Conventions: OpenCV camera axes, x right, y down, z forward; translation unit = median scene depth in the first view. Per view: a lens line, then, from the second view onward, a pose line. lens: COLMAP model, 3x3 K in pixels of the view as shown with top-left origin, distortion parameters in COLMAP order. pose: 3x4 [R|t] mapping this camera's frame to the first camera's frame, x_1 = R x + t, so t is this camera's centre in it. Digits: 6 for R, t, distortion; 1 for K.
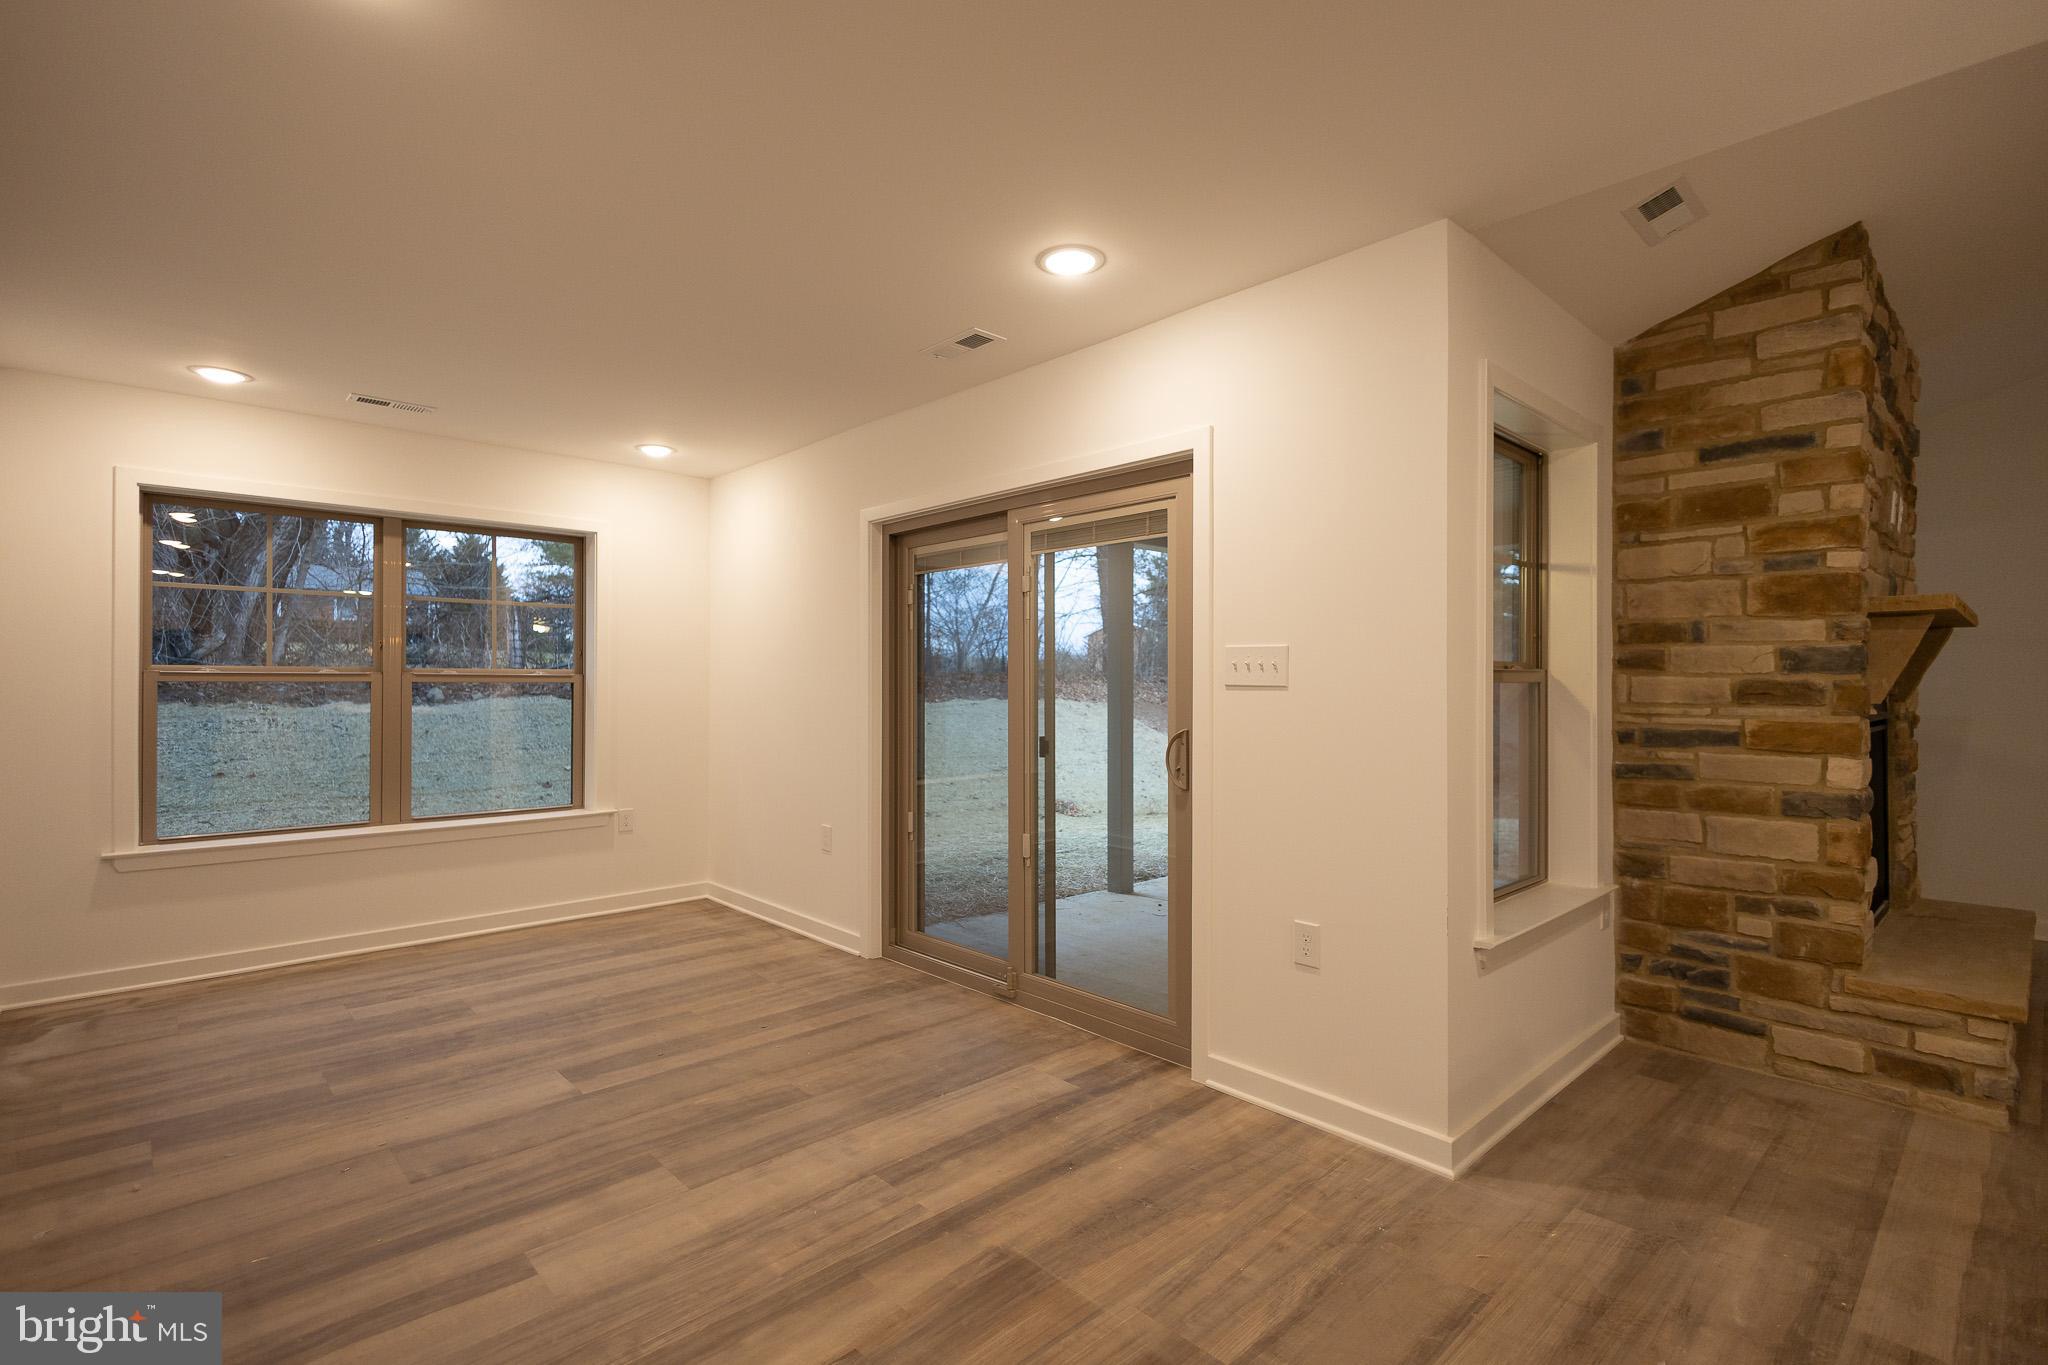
lens RADIAL K [[934.8, 0, 1033.3], [0, 934.8, 687.3], [0, 0, 1]] dist [0.003997, -0.000714]
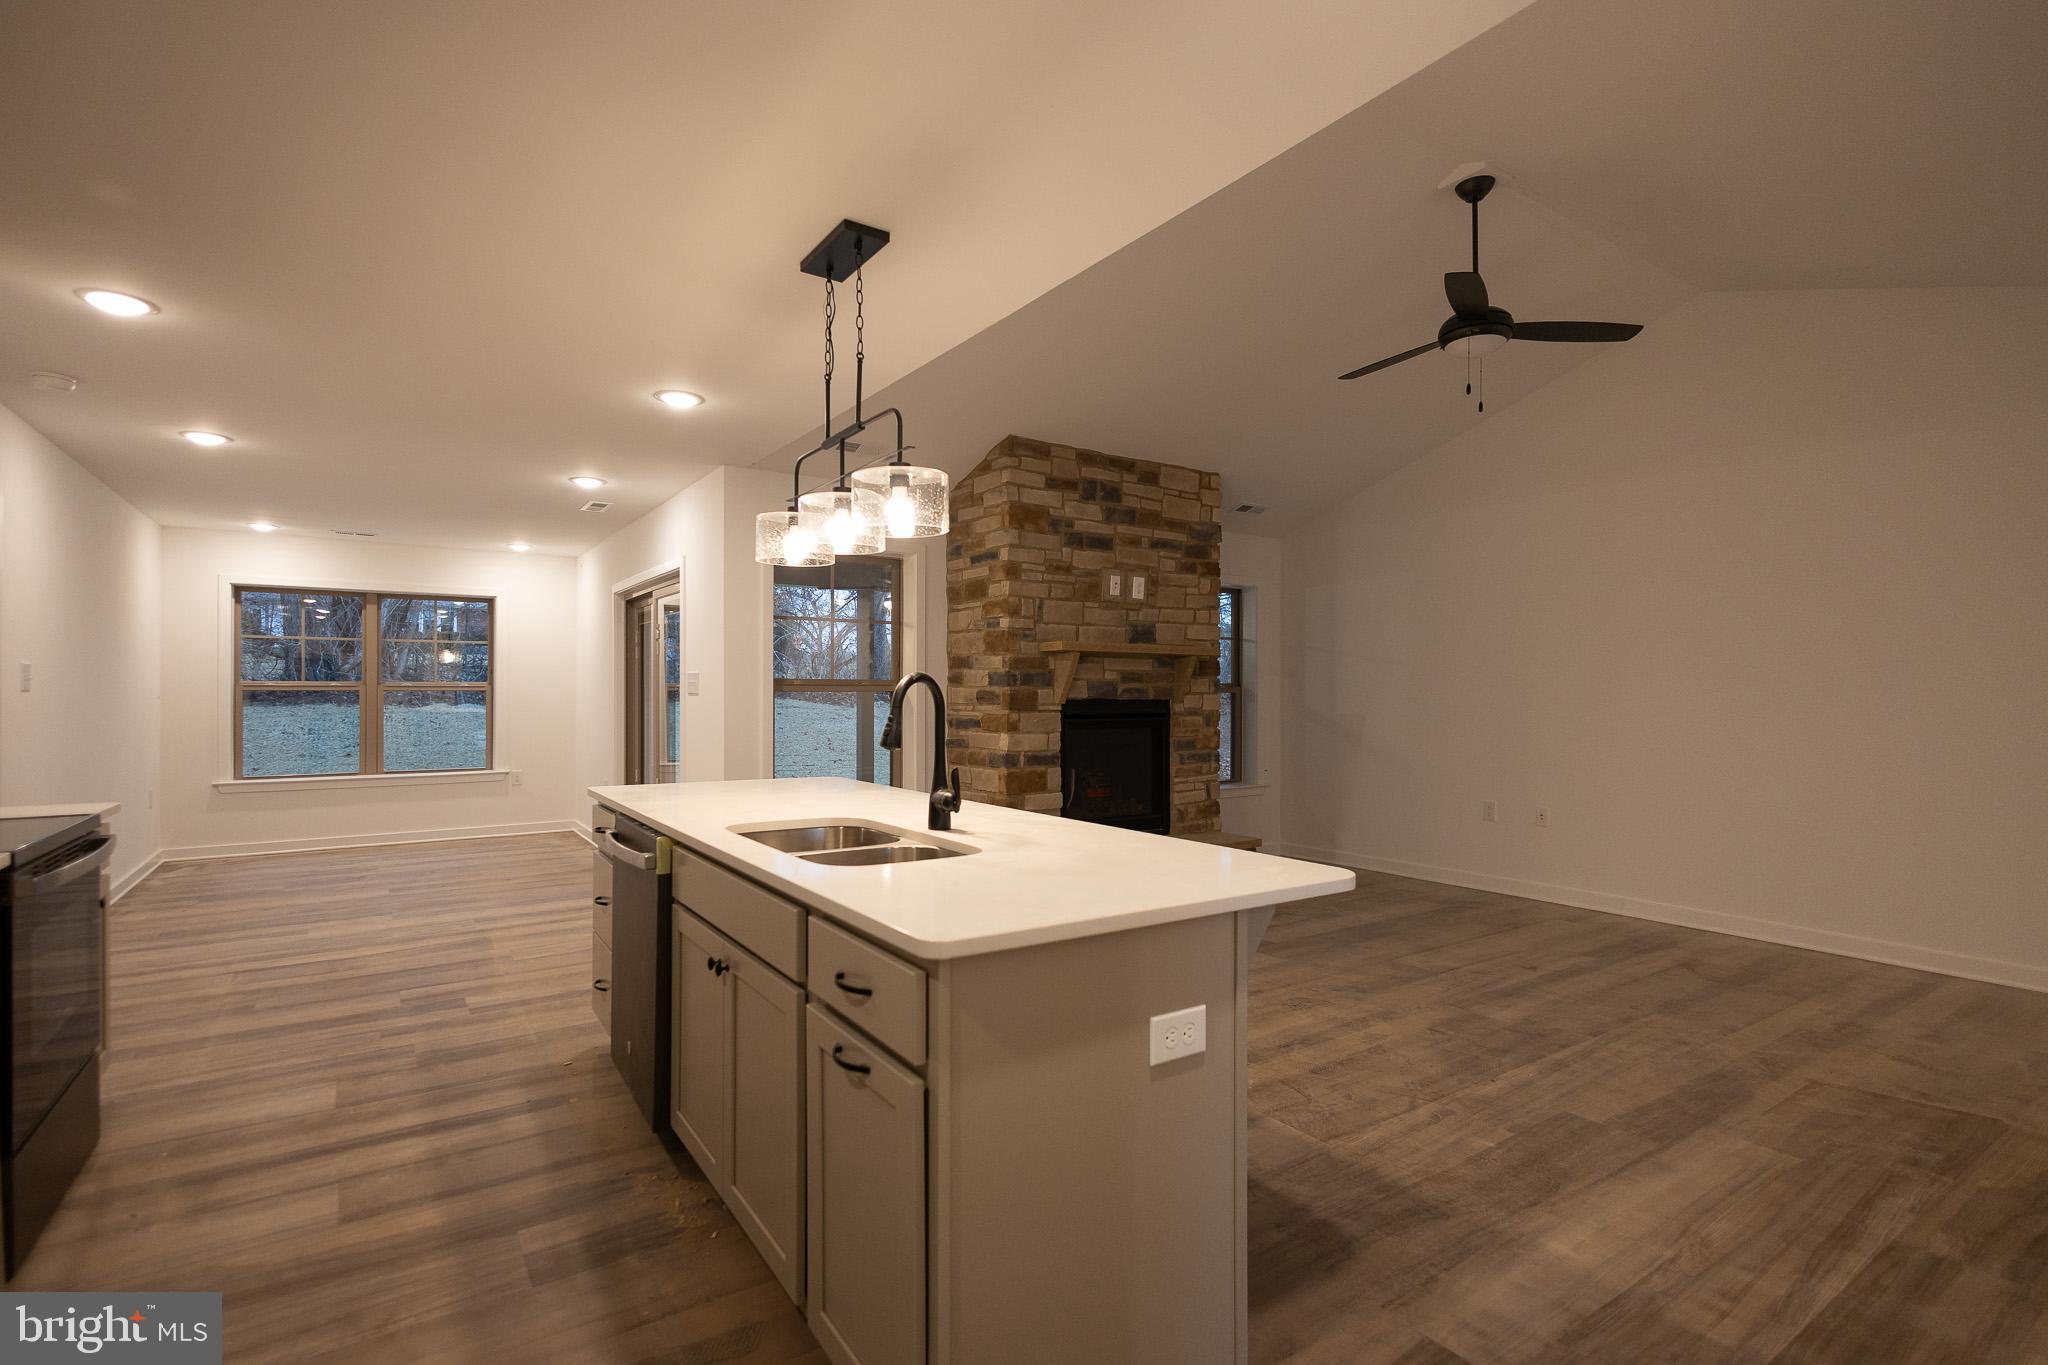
lens RADIAL K [[904.9, 0, 954.7], [0, 904.9, 686.3], [0, 0, 1]] dist [0.023692, -0.004119]
pose [[0.982931, -0.000400, -0.183972, 1.038993], [-0.000852, 0.999977, -0.006725, -0.003136], [0.183970, 0.006767, 0.982908, -0.683199]]
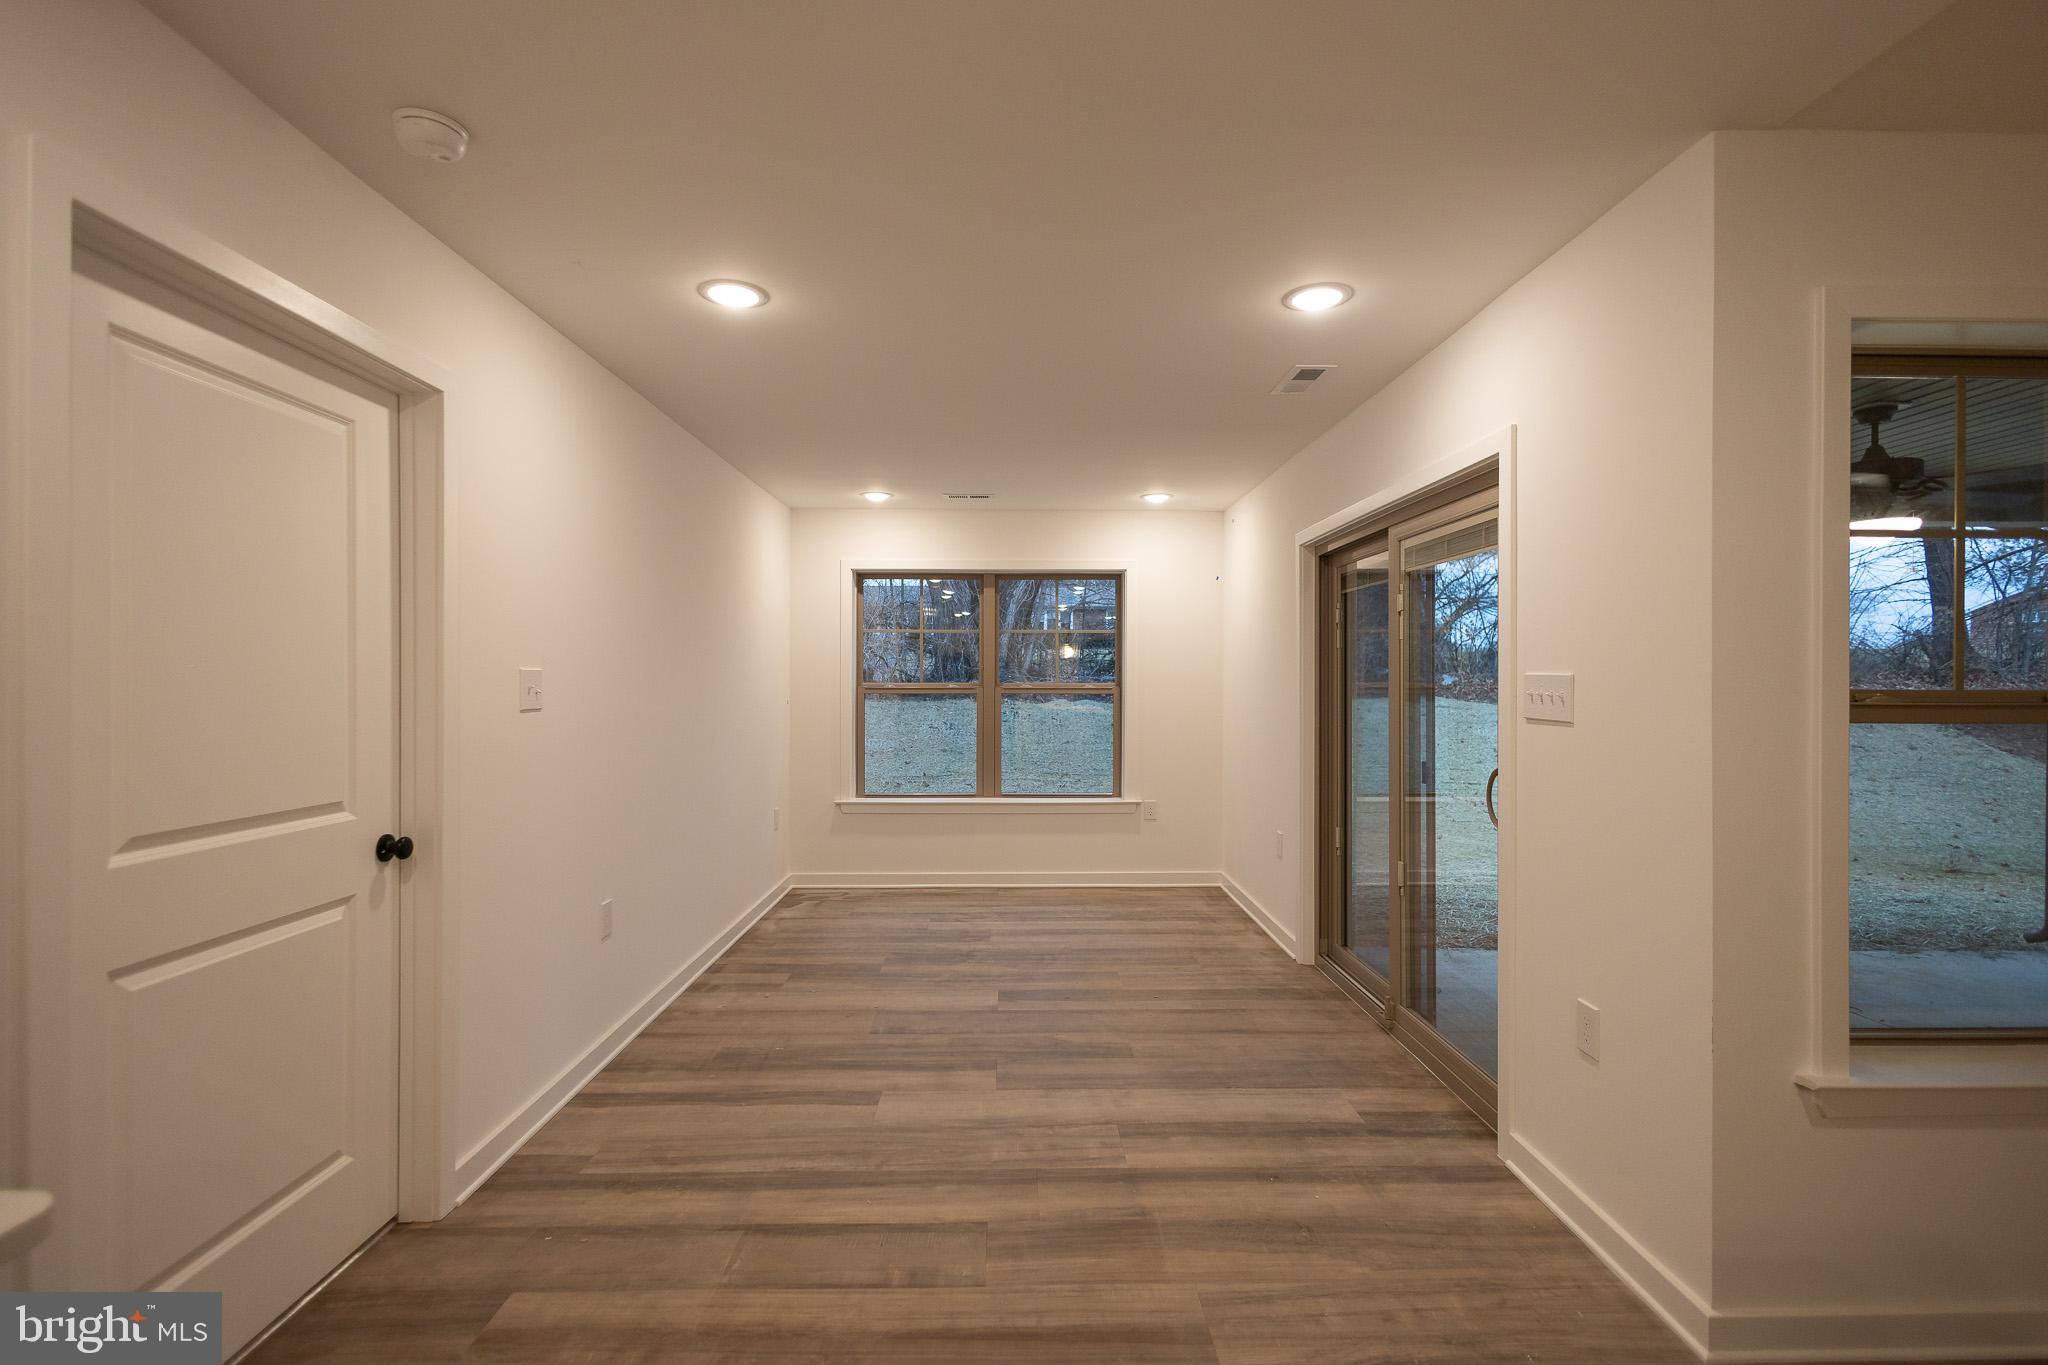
lens RADIAL K [[934.8, 0, 1033.3], [0, 934.8, 687.3], [0, 0, 1]] dist [0.003997, -0.000714]
pose [[0.746662, 0.004890, -0.665185, 0.432315], [-0.002641, 0.999987, 0.004386, -0.032658], [0.665198, -0.001518, 0.746665, 0.033153]]
